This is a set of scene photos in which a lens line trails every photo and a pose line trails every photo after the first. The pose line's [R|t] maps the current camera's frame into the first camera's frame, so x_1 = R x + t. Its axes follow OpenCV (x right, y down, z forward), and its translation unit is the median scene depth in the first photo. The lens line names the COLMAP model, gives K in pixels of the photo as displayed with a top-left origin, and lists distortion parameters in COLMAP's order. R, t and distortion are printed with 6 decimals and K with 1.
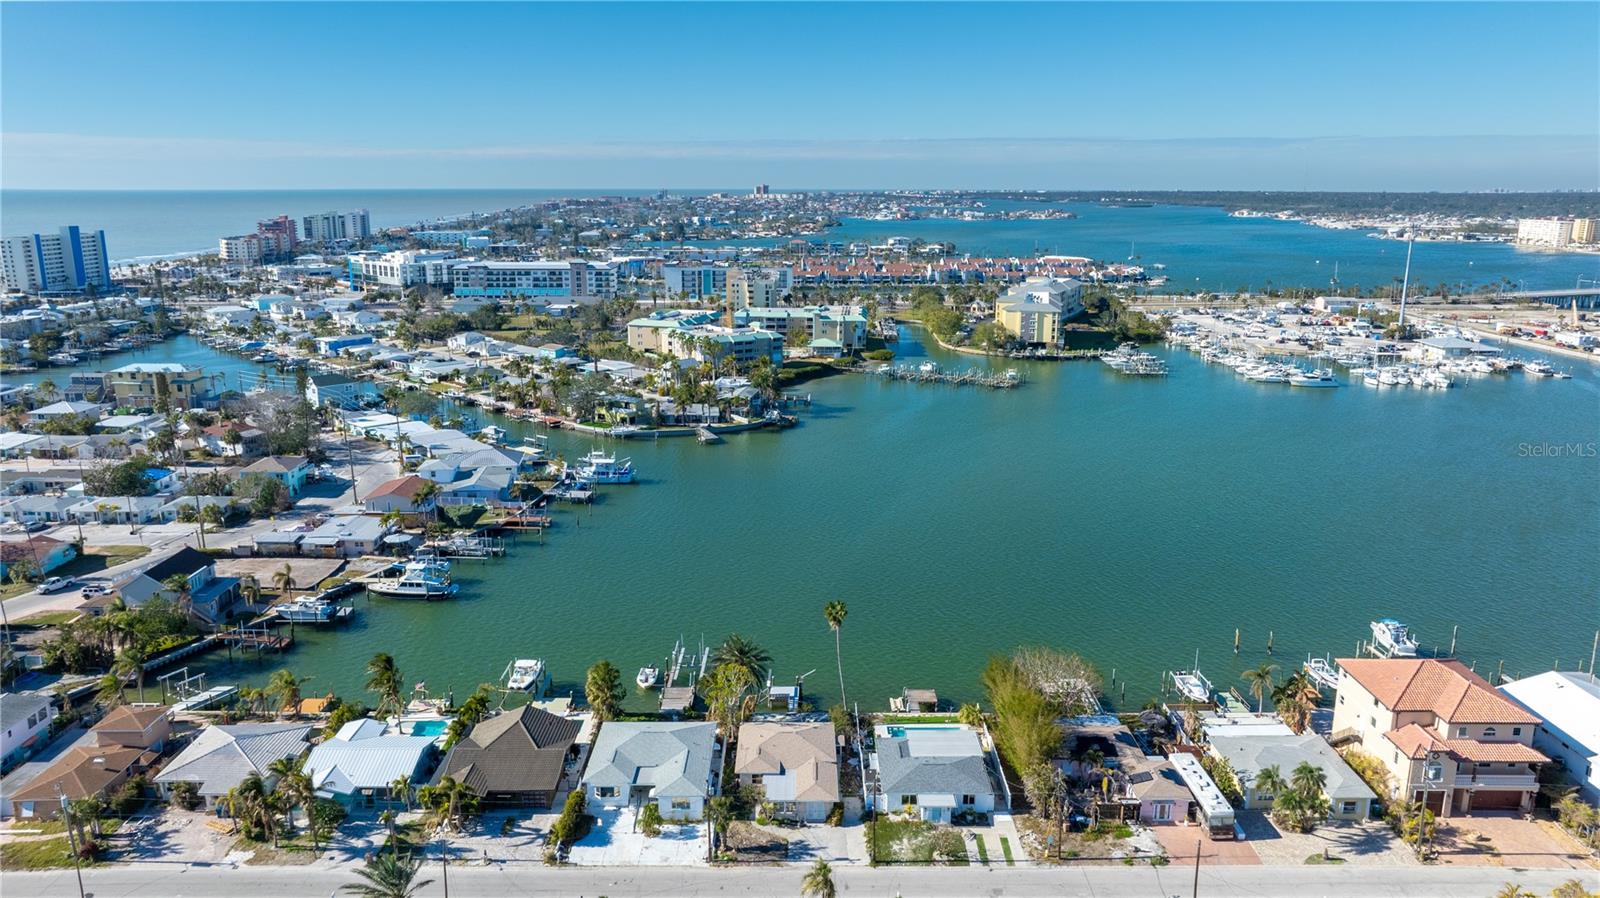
lens RADIAL K [[1129.9, 0, 800.0], [0, 1129.9, 449.0], [0, 0, 1]] dist [-0.019356, -0.000063]
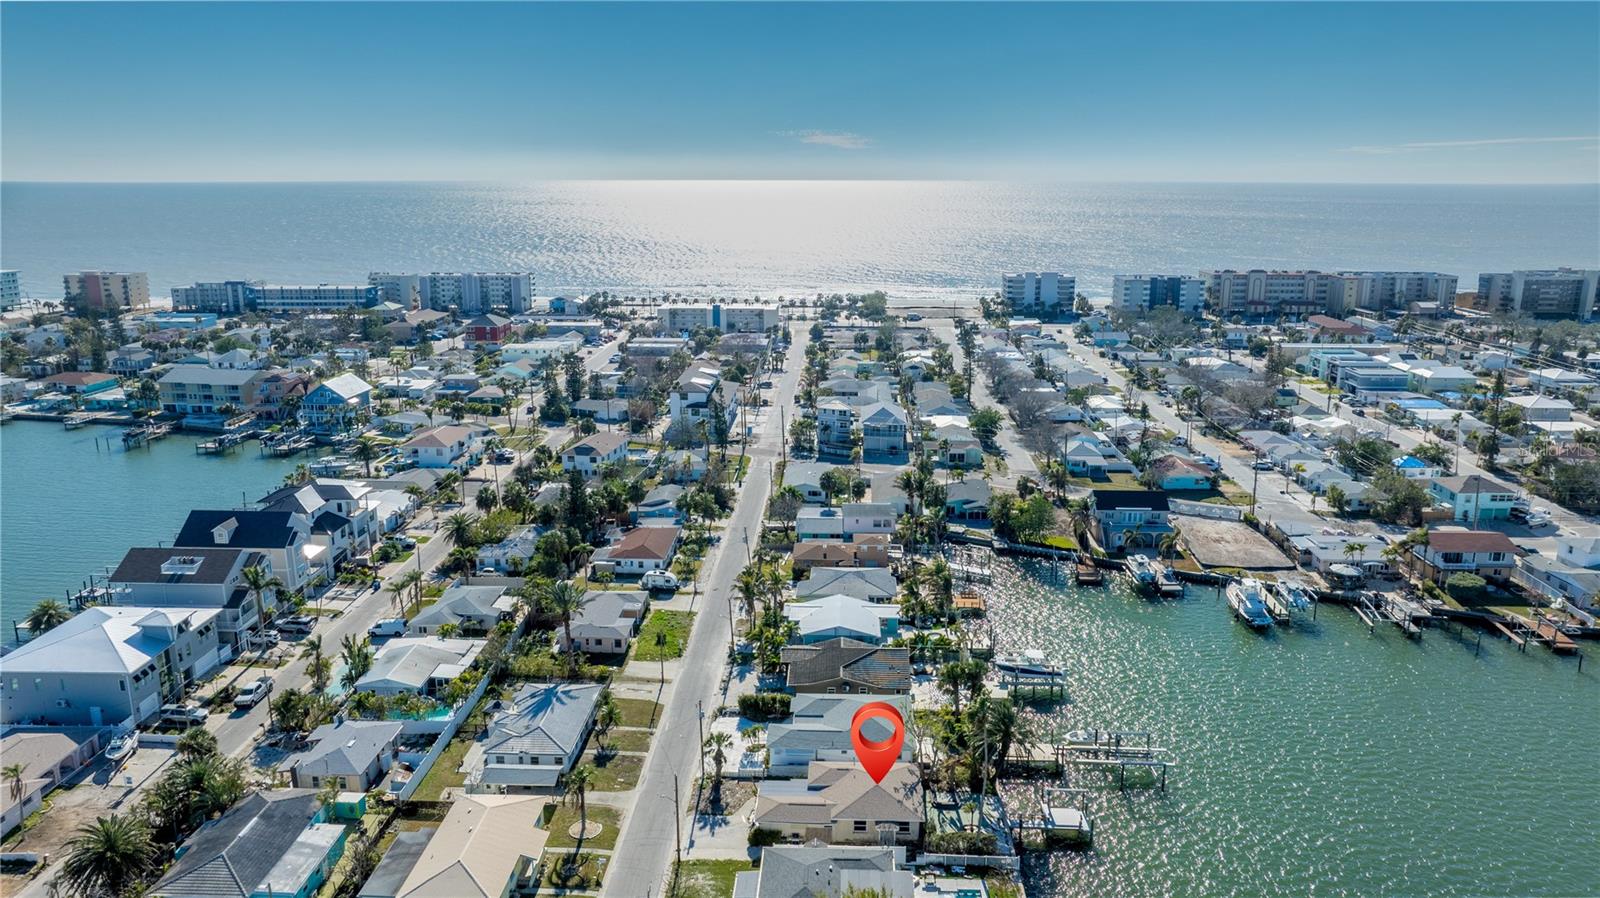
lens RADIAL K [[1129.9, 0, 800.0], [0, 1129.9, 449.0], [0, 0, 1]] dist [-0.019356, -0.000063]
pose [[-0.049306, 0.231885, -0.971493, 0.271564], [-0.226337, 0.944778, 0.236996, -0.066409], [0.972800, 0.231570, 0.005901, 0.295951]]
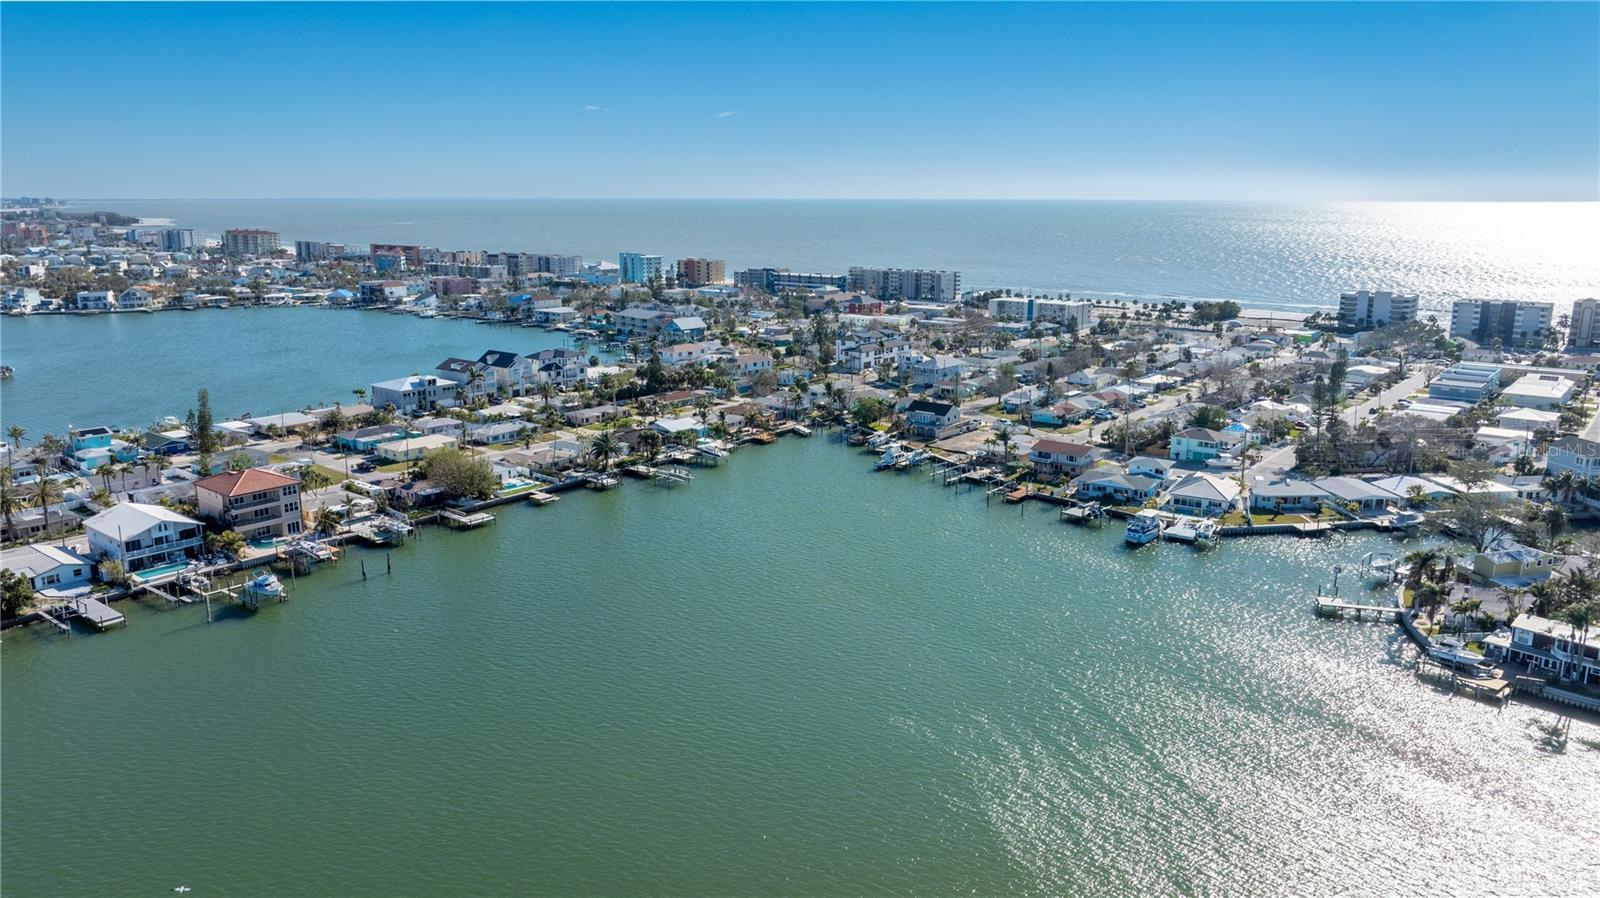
lens RADIAL K [[1129.9, 0, 800.0], [0, 1129.9, 449.0], [0, 0, 1]] dist [-0.019356, -0.000063]
pose [[-0.638154, 0.165724, -0.751861, 0.436736], [-0.176767, 0.918933, 0.352584, -0.199375], [0.749342, 0.357907, -0.557126, 0.859886]]
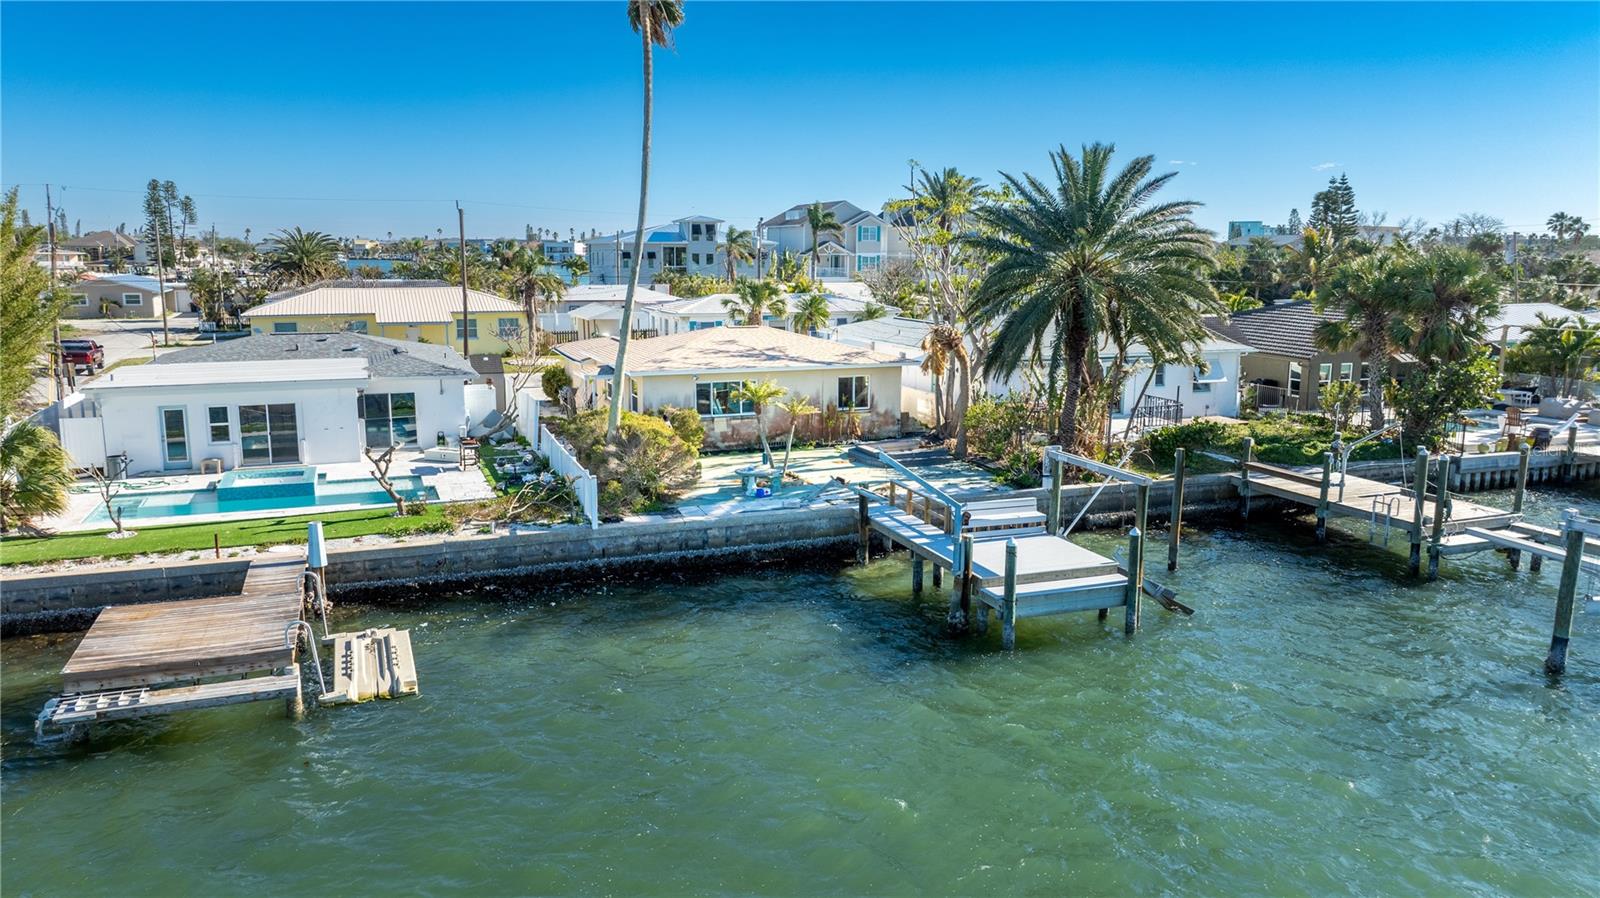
lens RADIAL K [[1129.9, 0, 800.0], [0, 1129.9, 449.0], [0, 0, 1]] dist [-0.019356, -0.000063]
pose [[-0.934708, 0.053861, -0.351312, 0.031908], [-0.088255, 0.922318, 0.376218, 0.052625], [0.344285, 0.382659, -0.857345, 0.445239]]
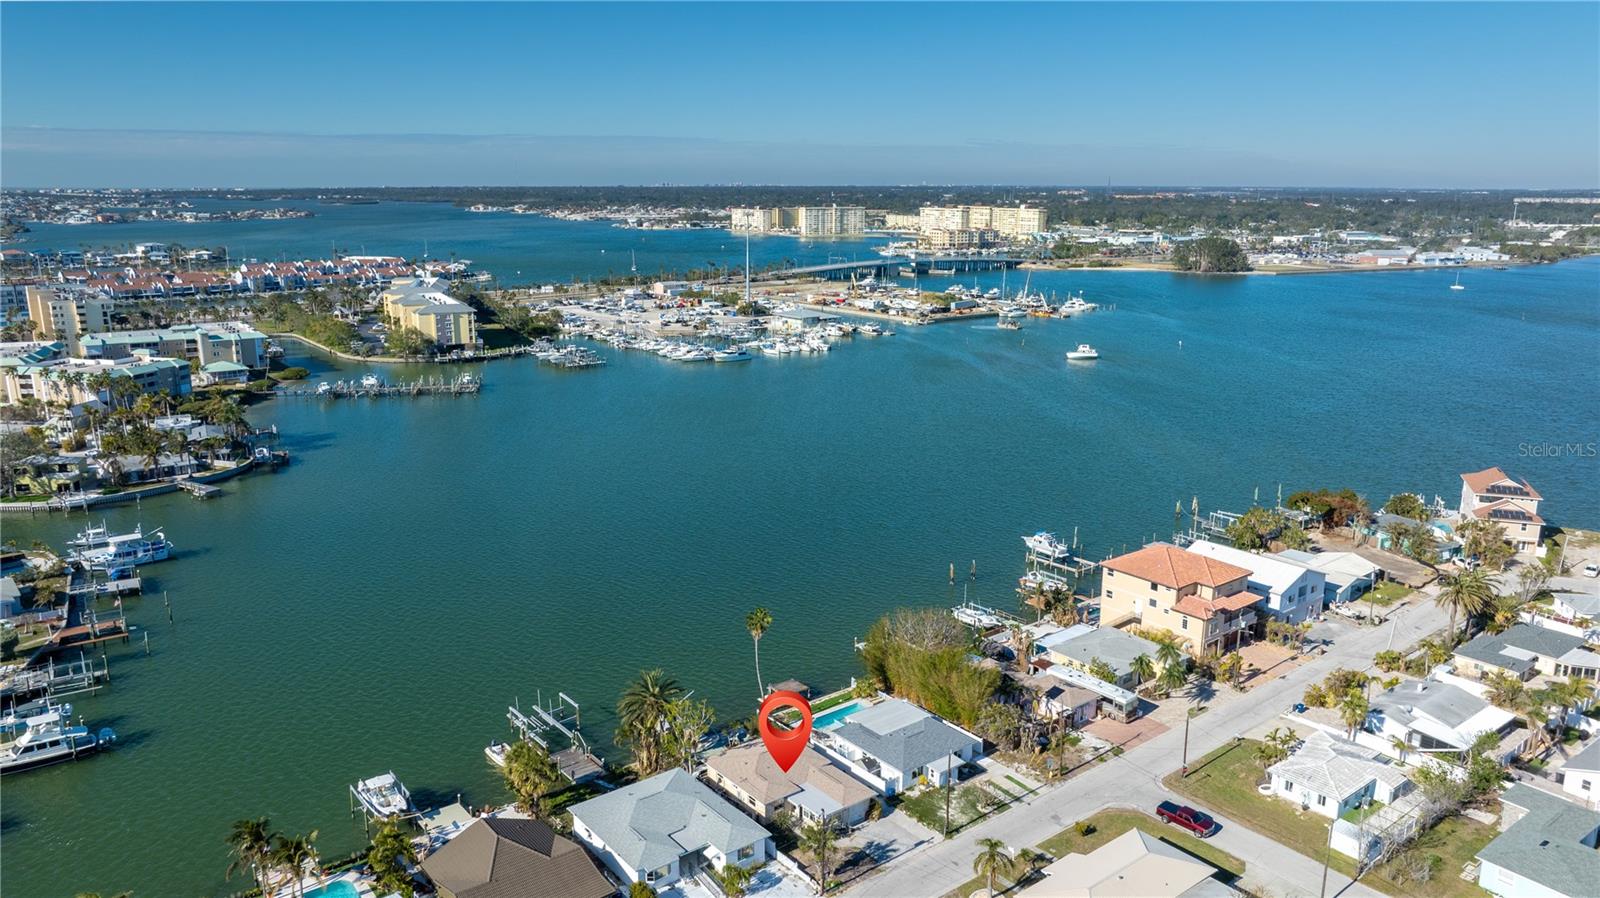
lens RADIAL K [[1129.9, 0, 800.0], [0, 1129.9, 449.0], [0, 0, 1]] dist [-0.019356, -0.000063]
pose [[0.786730, -0.141747, 0.600802, -0.178220], [0.139749, 0.988908, 0.050316, -0.016167], [-0.601270, 0.044376, 0.797813, 0.069053]]
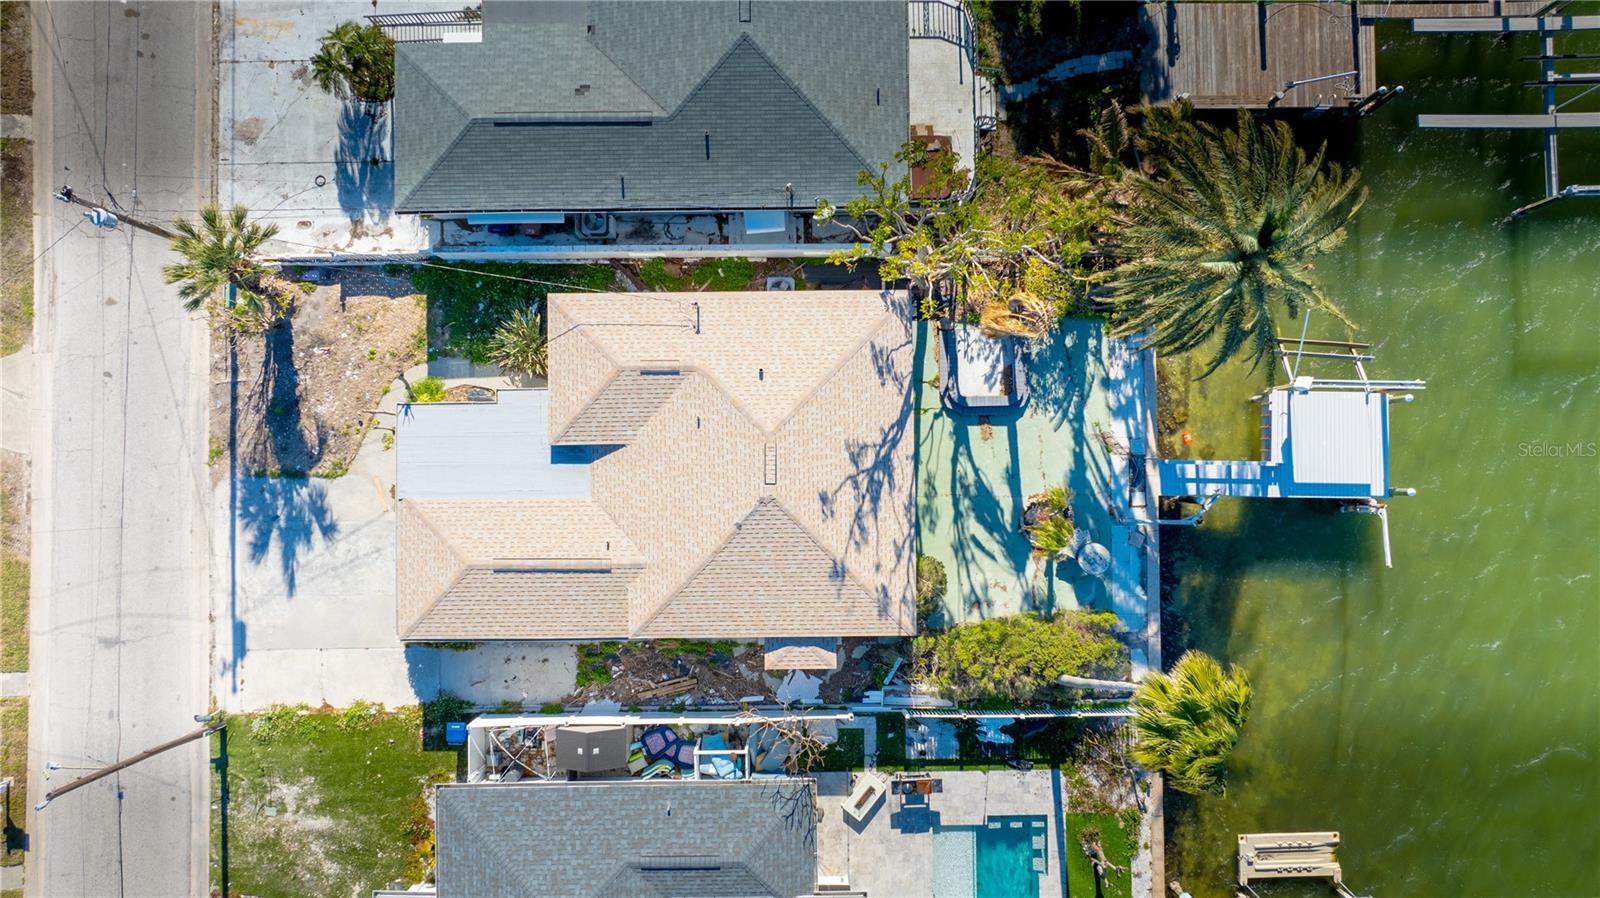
lens RADIAL K [[1129.9, 0, 800.0], [0, 1129.9, 449.0], [0, 0, 1]] dist [-0.019356, -0.000063]
pose [[0.006035, 0.999583, -0.028226, -0.002690], [-0.216196, 0.028863, 0.975923, -0.005399], [0.976331, 0.000213, 0.216280, 0.321439]]
